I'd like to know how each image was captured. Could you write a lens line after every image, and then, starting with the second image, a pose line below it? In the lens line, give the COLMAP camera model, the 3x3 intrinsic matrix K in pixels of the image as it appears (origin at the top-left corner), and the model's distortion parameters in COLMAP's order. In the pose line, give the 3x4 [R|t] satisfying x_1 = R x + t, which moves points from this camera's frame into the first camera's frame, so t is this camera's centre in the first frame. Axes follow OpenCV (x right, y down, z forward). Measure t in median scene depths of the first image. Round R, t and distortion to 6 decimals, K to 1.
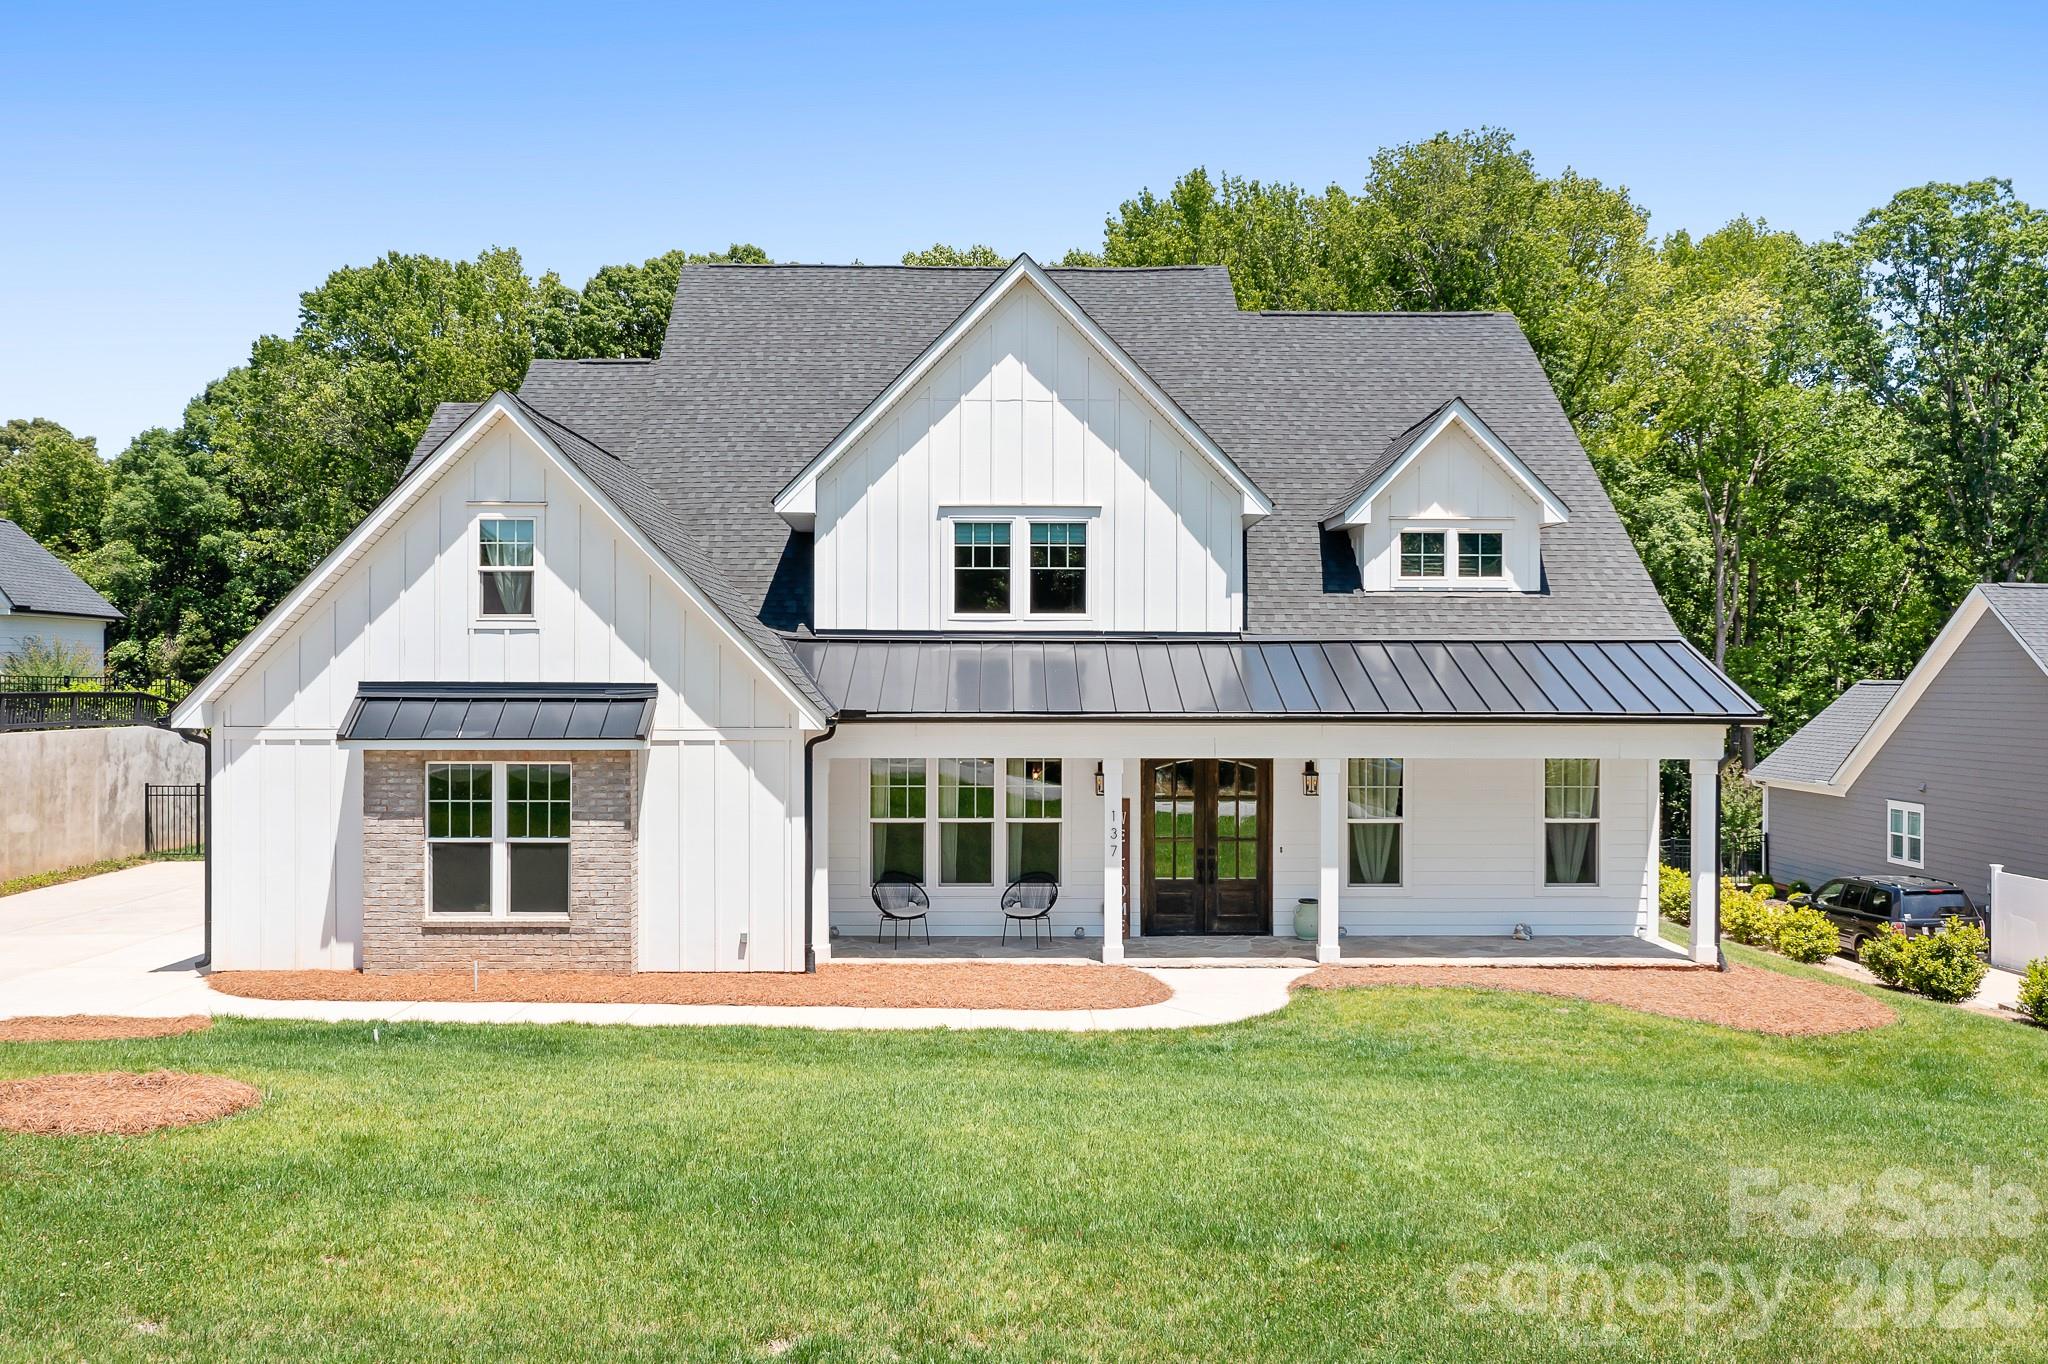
lens RADIAL K [[1628.2, 0, 1016.2], [0, 1628.2, 683.2], [0, 0, 1]] dist [-0.009528, 0.000979]
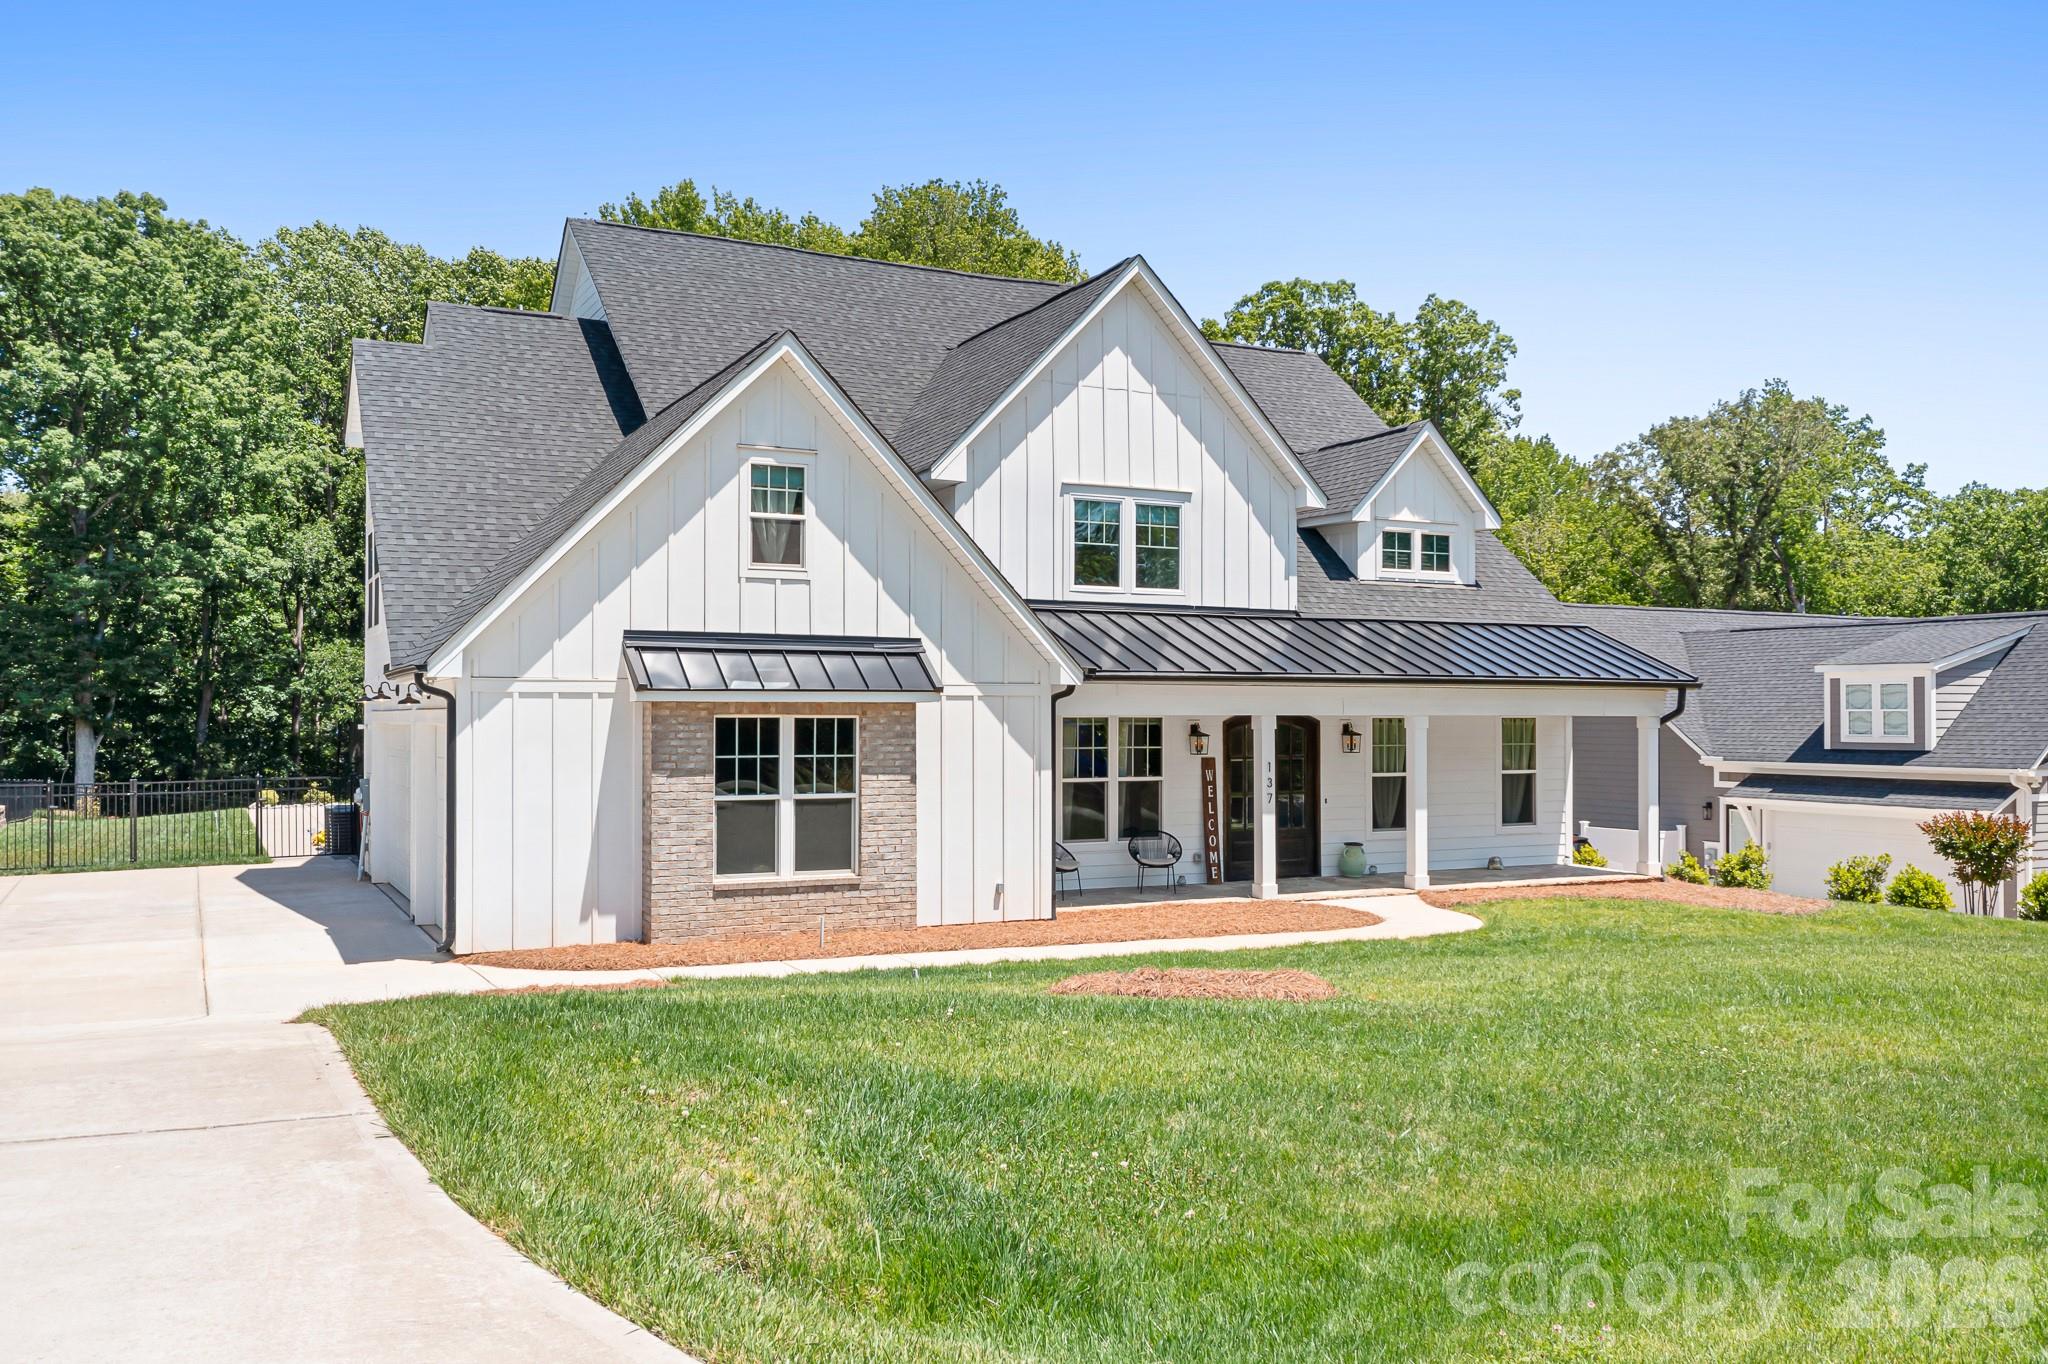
lens RADIAL K [[1628.2, 0, 1016.2], [0, 1628.2, 683.2], [0, 0, 1]] dist [-0.009528, 0.000979]
pose [[0.898375, 0.009028, 0.439136, -0.557136], [-0.001300, 0.999839, -0.017896, 0.041712], [-0.439226, 0.015506, 0.898243, 0.066673]]
